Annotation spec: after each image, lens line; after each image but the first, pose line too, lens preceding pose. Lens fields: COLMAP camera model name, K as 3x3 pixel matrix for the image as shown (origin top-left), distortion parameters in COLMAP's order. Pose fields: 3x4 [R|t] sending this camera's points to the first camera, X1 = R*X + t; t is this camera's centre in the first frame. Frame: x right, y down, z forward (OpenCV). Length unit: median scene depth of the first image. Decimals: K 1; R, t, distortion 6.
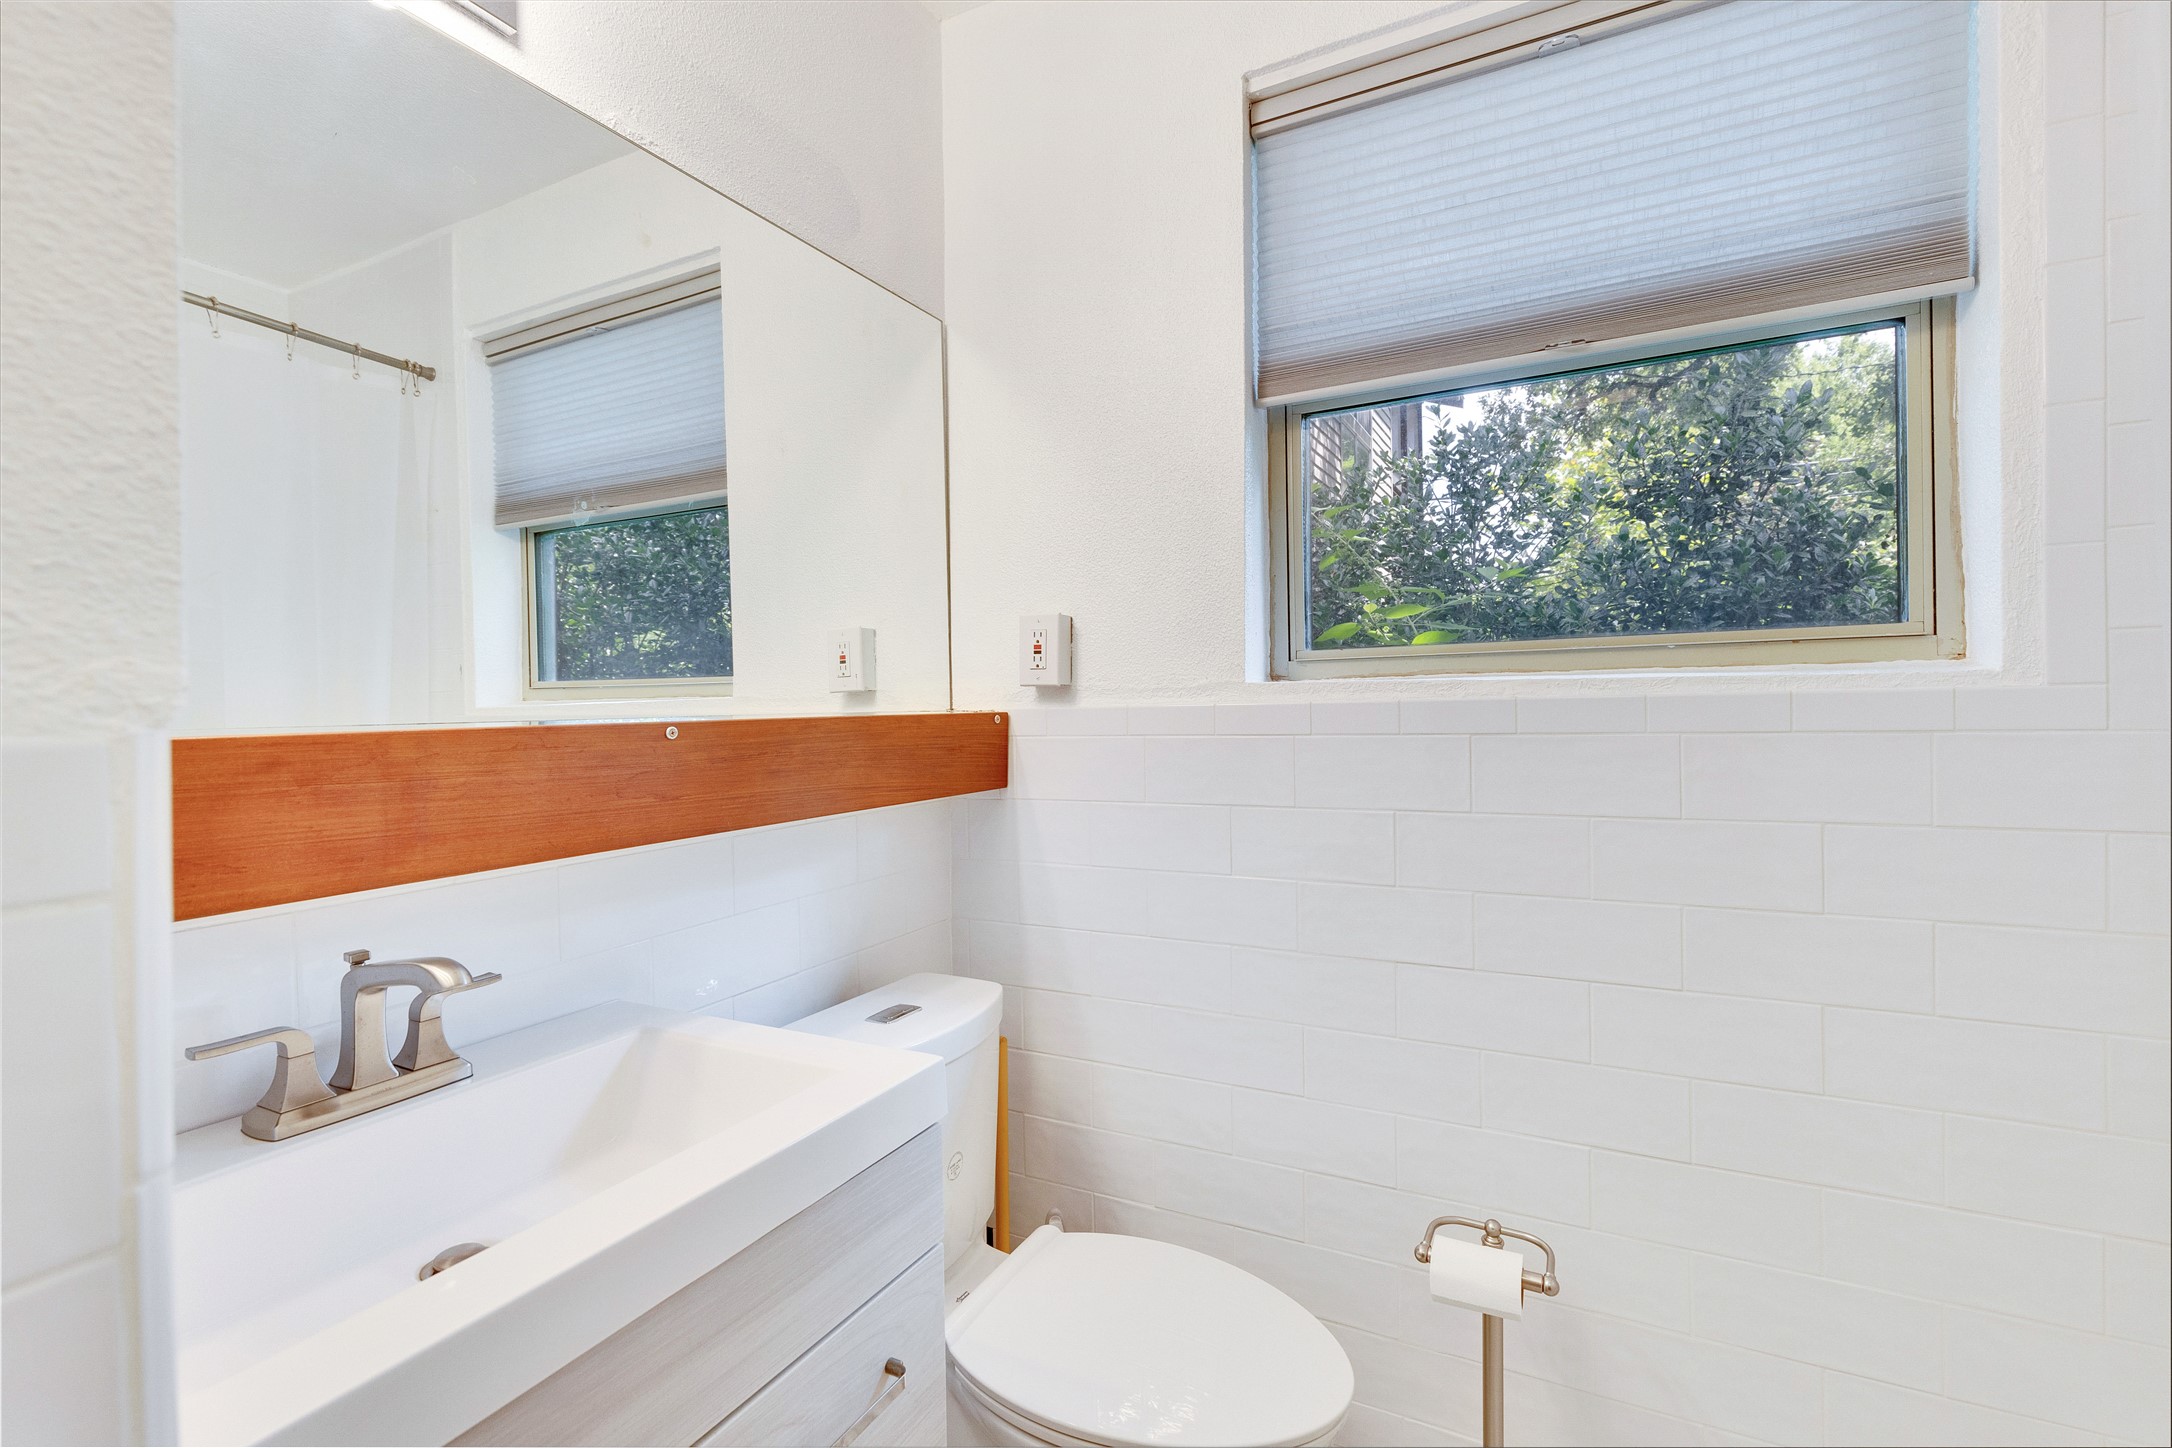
lens RADIAL K [[968.1, 0, 1096.1], [0, 968.1, 720.5], [0, 0, 1]] dist [0.005423, -0.001183]
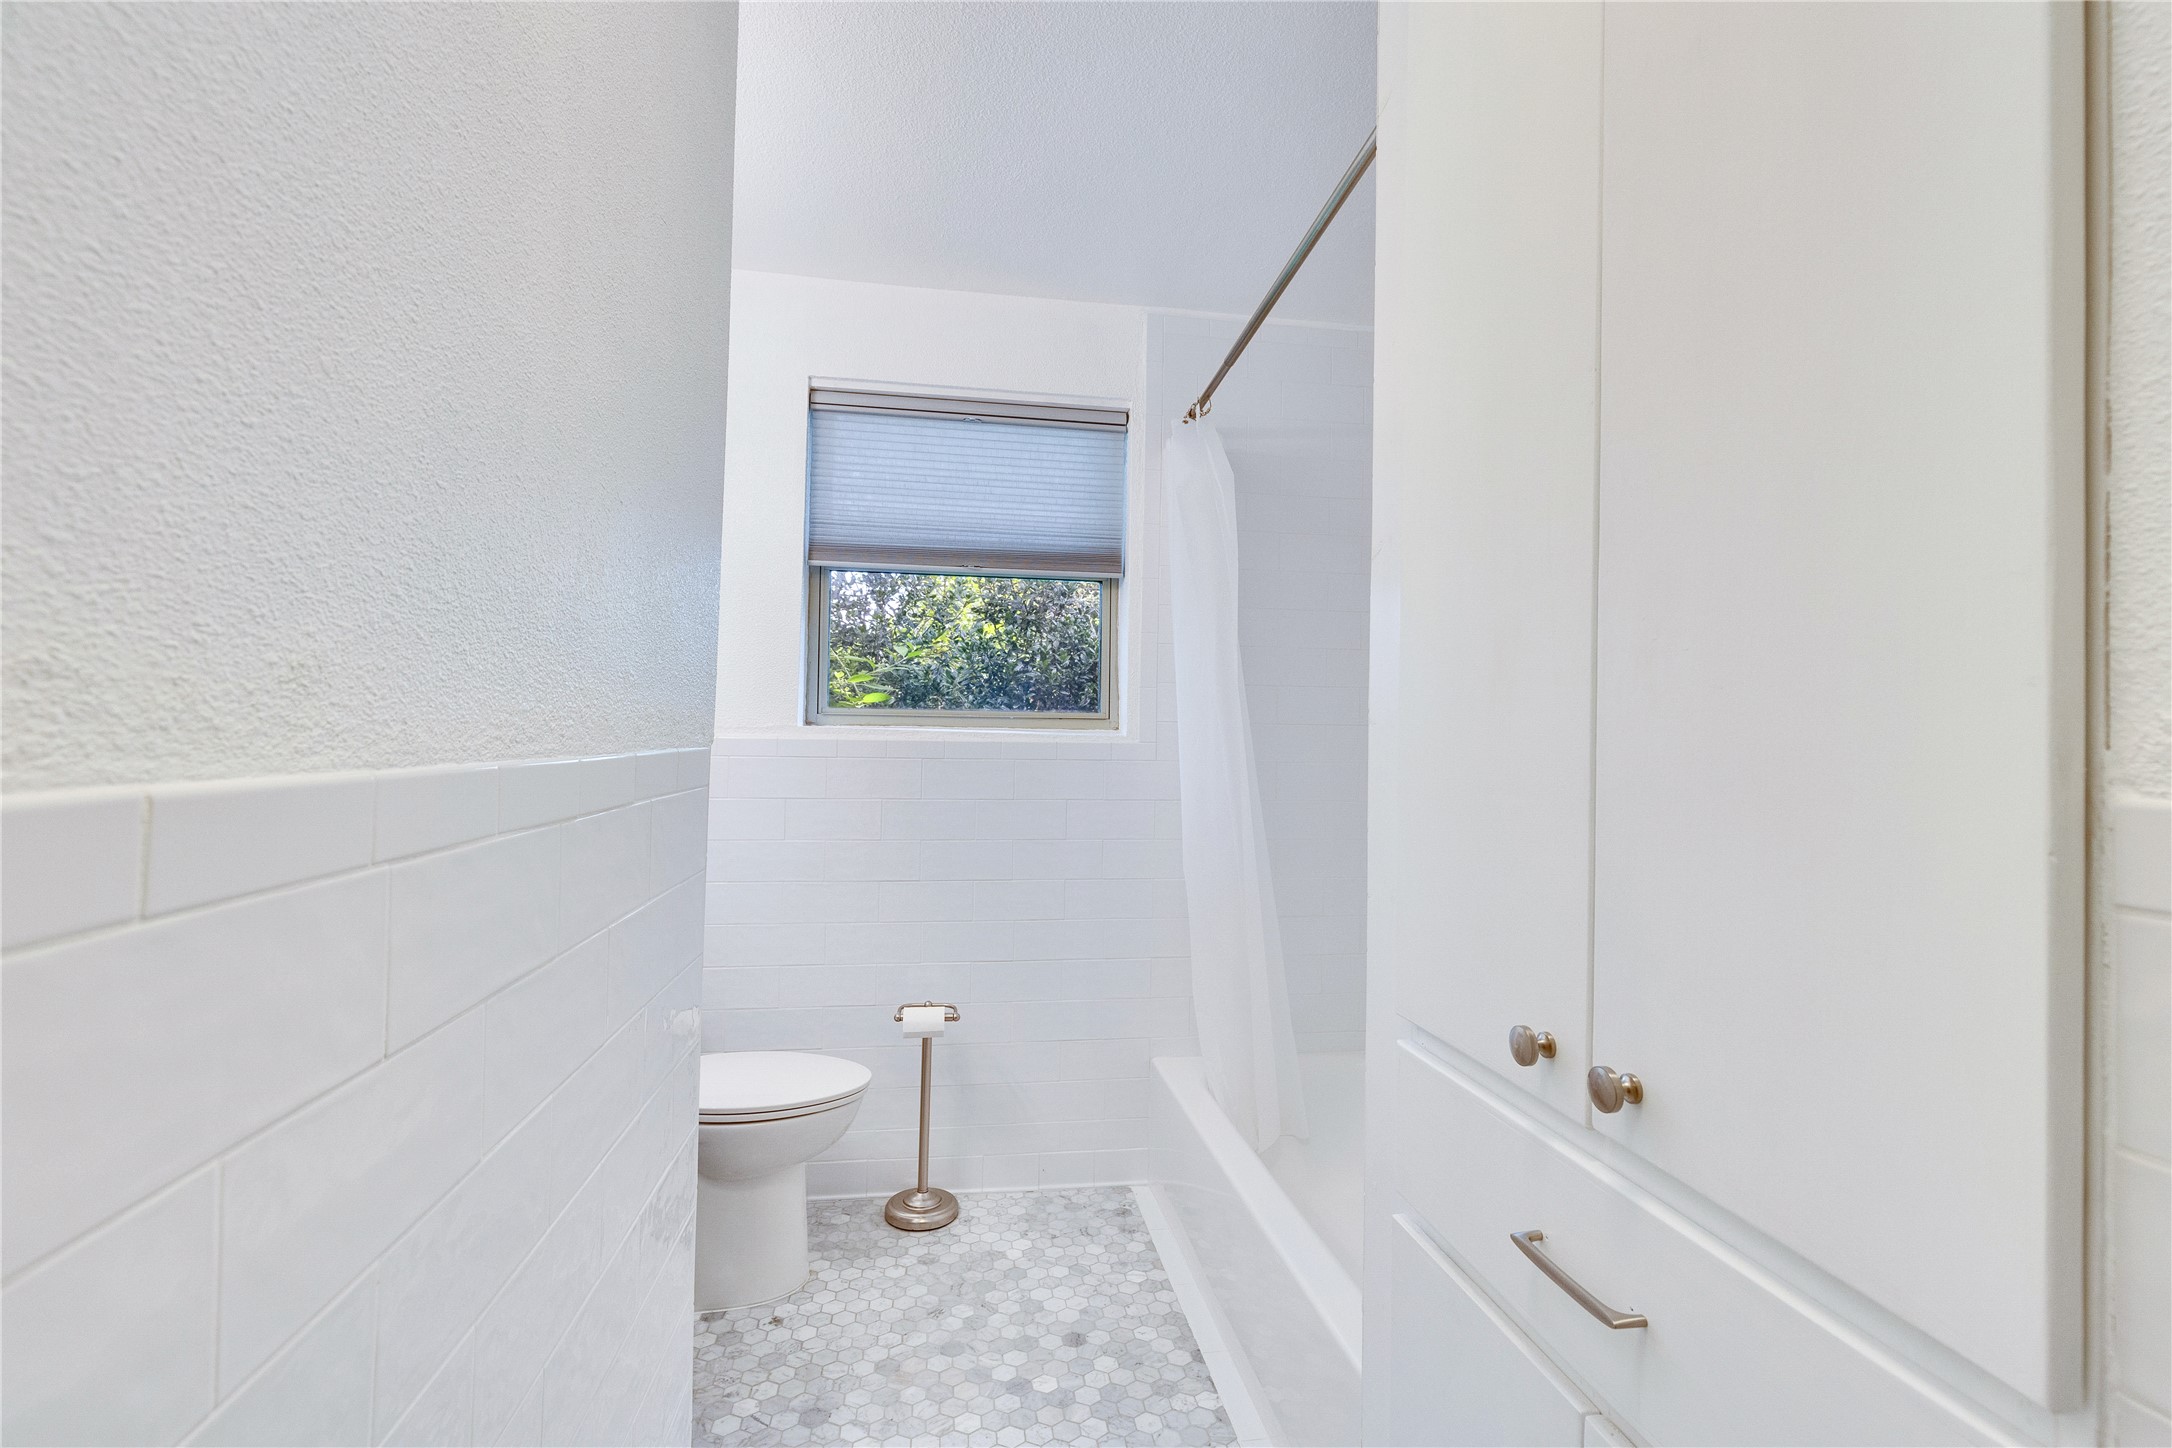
lens RADIAL K [[968.1, 0, 1096.1], [0, 968.1, 720.5], [0, 0, 1]] dist [0.005423, -0.001183]
pose [[0.803370, 0.041478, 0.594034, -0.431085], [-0.023488, 0.999002, -0.037989, 0.003327], [-0.595017, 0.016567, 0.803542, -0.675179]]
